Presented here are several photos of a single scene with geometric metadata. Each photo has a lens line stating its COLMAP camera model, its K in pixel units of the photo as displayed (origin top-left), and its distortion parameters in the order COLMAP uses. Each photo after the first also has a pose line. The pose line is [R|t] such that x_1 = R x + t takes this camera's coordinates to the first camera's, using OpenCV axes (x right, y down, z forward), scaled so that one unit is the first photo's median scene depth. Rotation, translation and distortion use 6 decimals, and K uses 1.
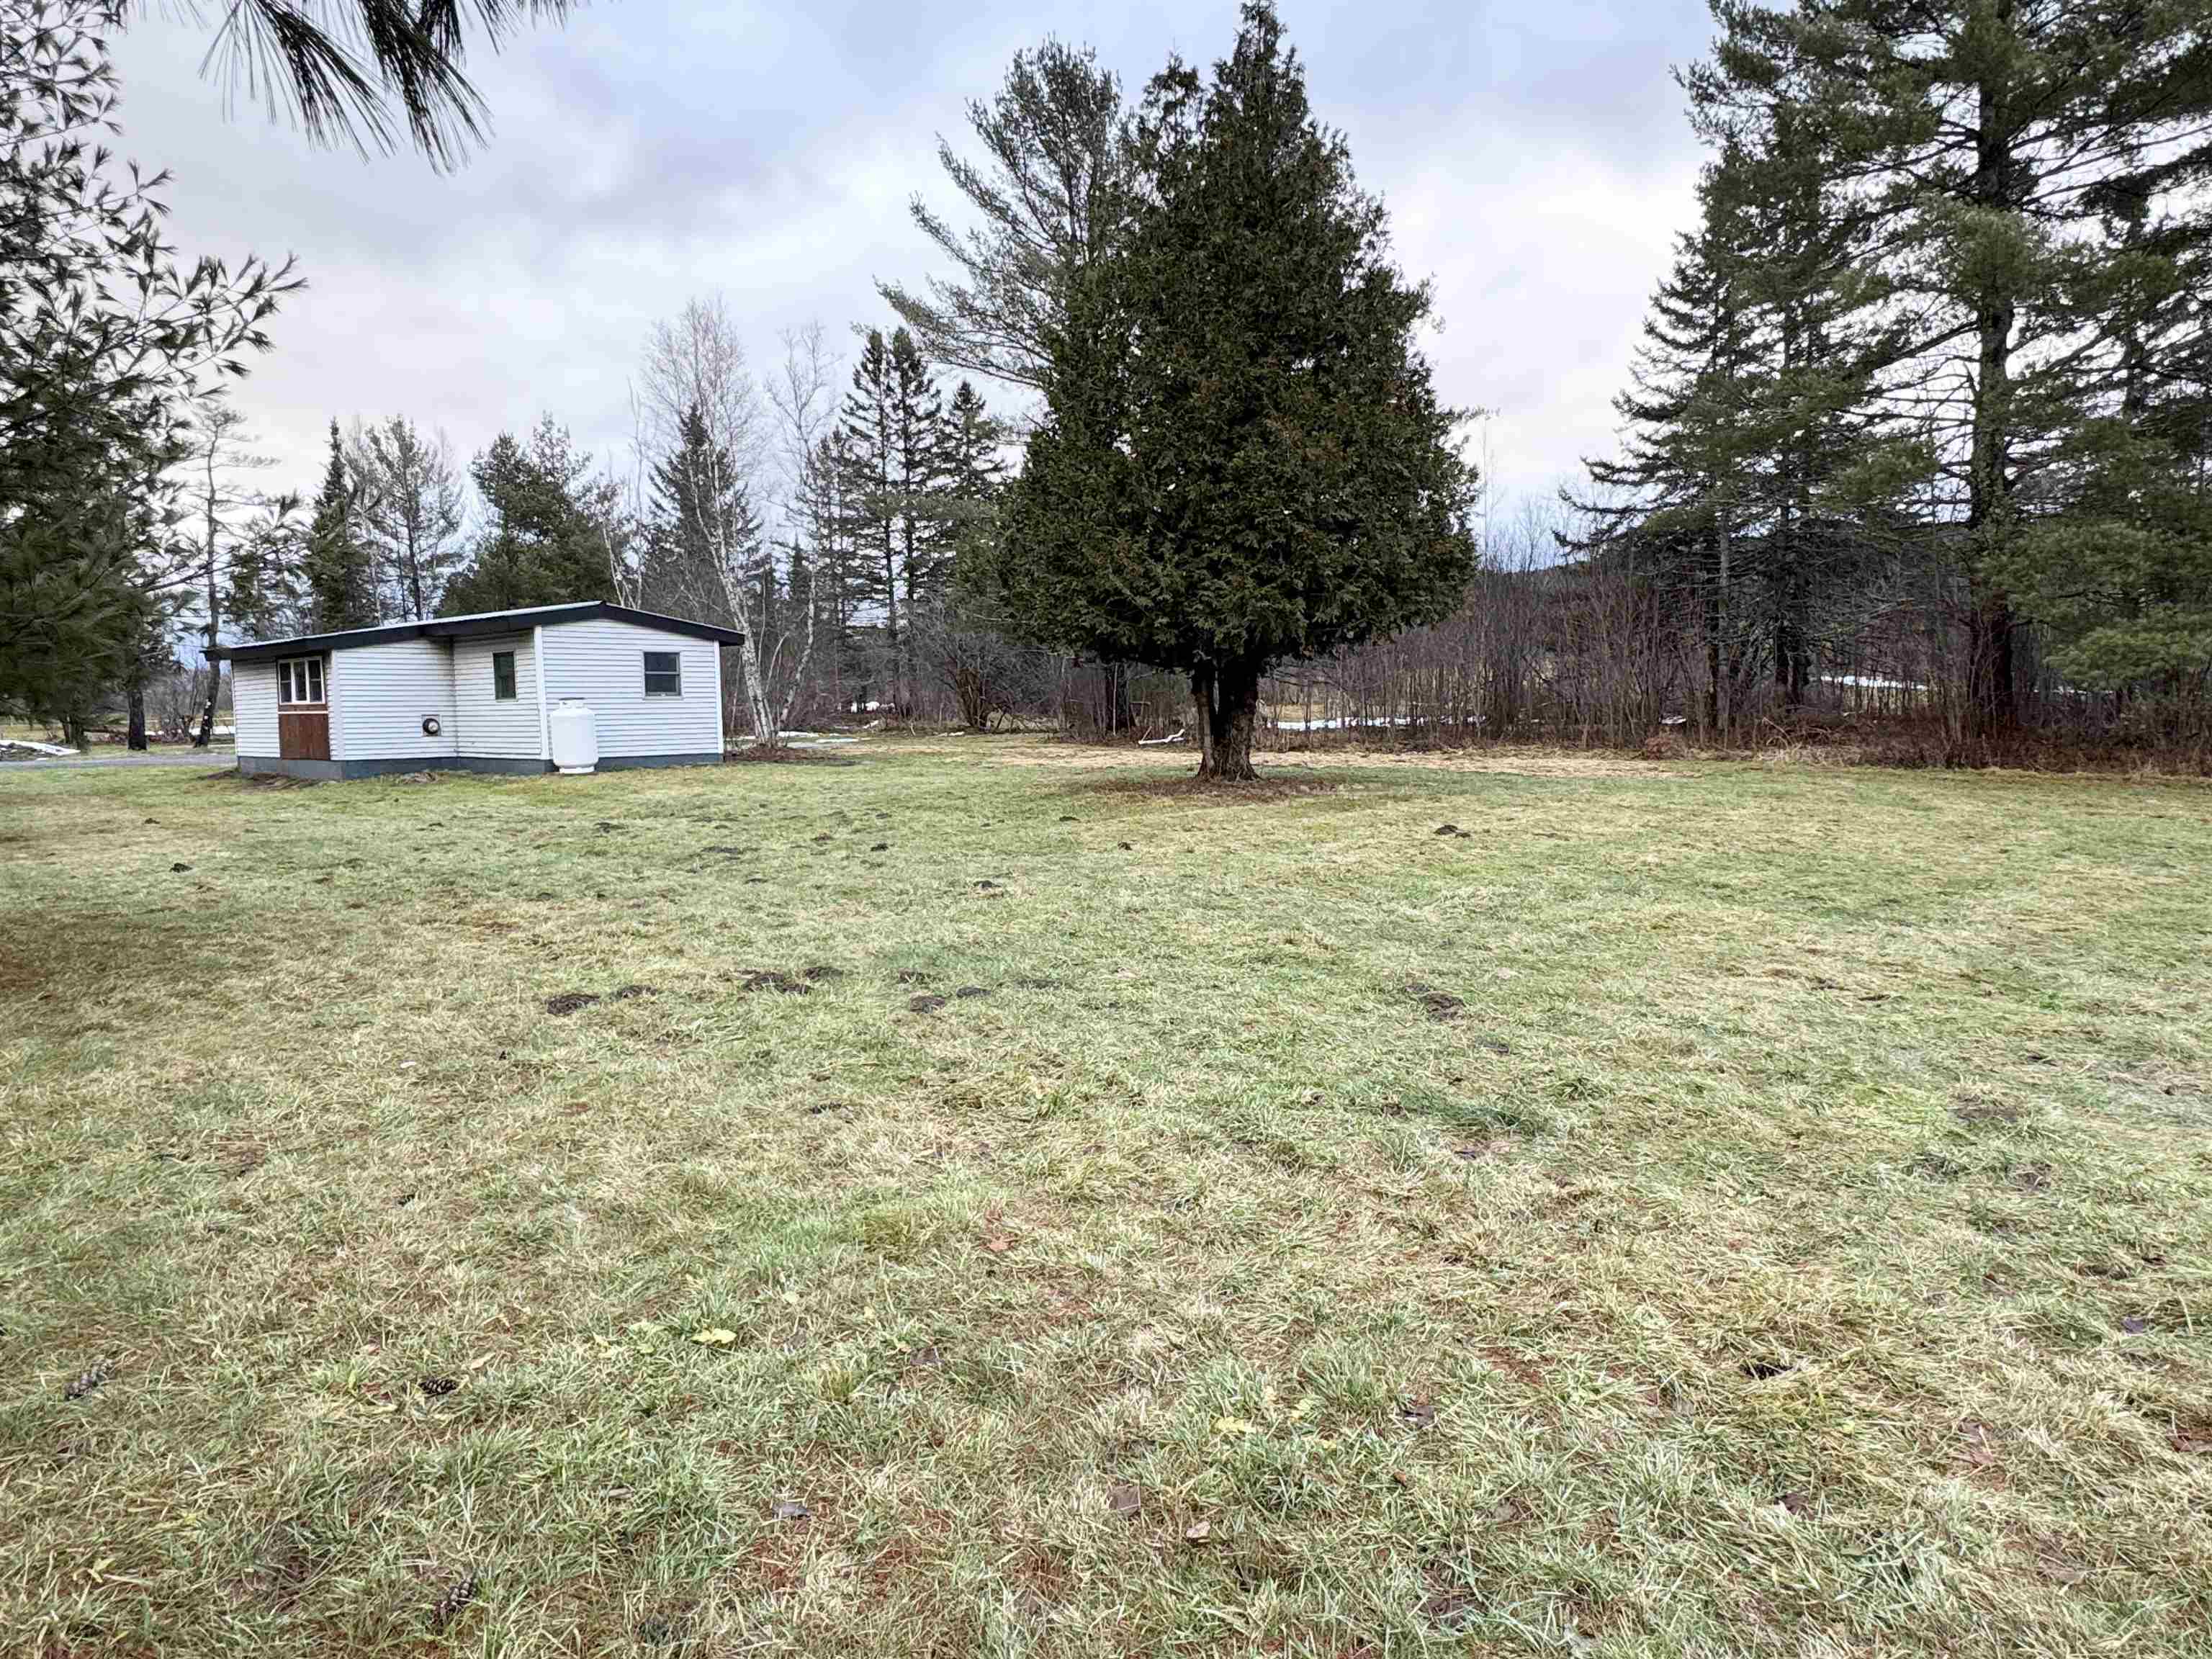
lens RADIAL K [[1325.9, 0, 1107.7], [0, 1325.9, 829.5], [0, 0, 1]] dist [-0.002716, 0.001917]
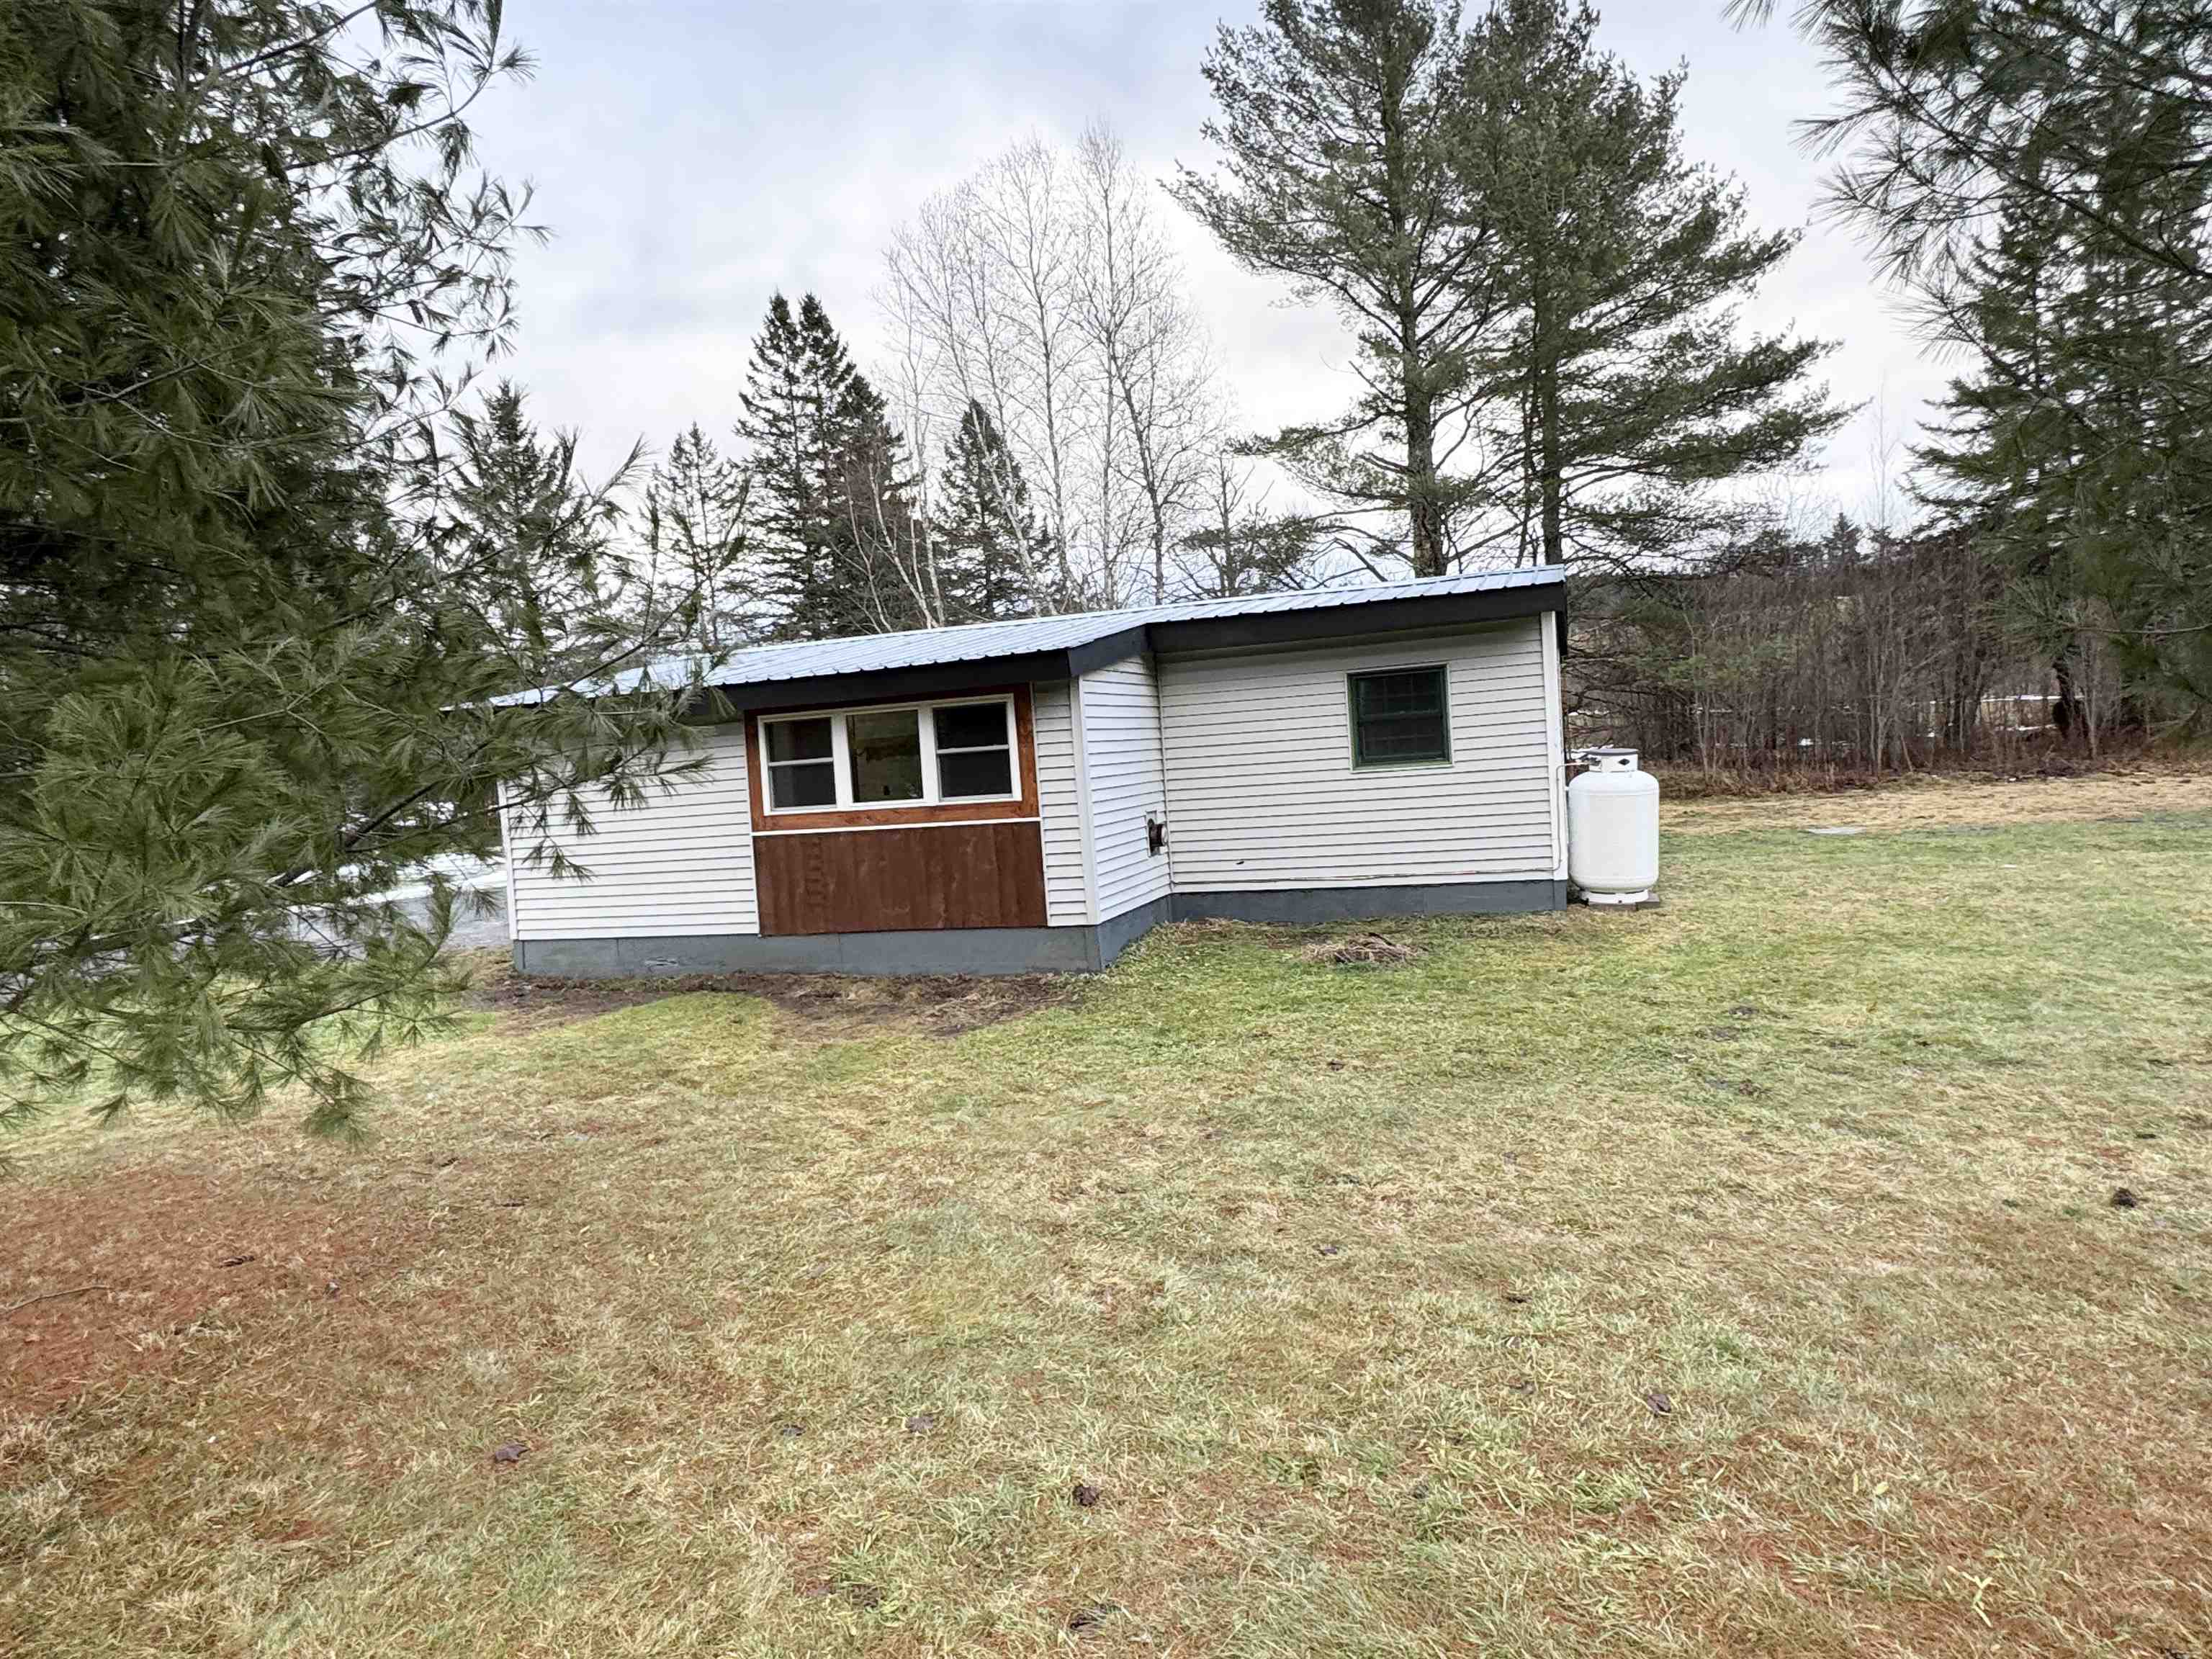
lens RADIAL K [[1325.9, 0, 1114.0], [0, 1325.9, 829.5], [0, 0, 1]] dist [-0.002716, 0.001917]
pose [[0.927147, -0.074361, 0.367245, -0.477418], [0.092805, 0.995144, -0.032795, -0.044751], [-0.363023, 0.064488, 0.929546, 0.381320]]
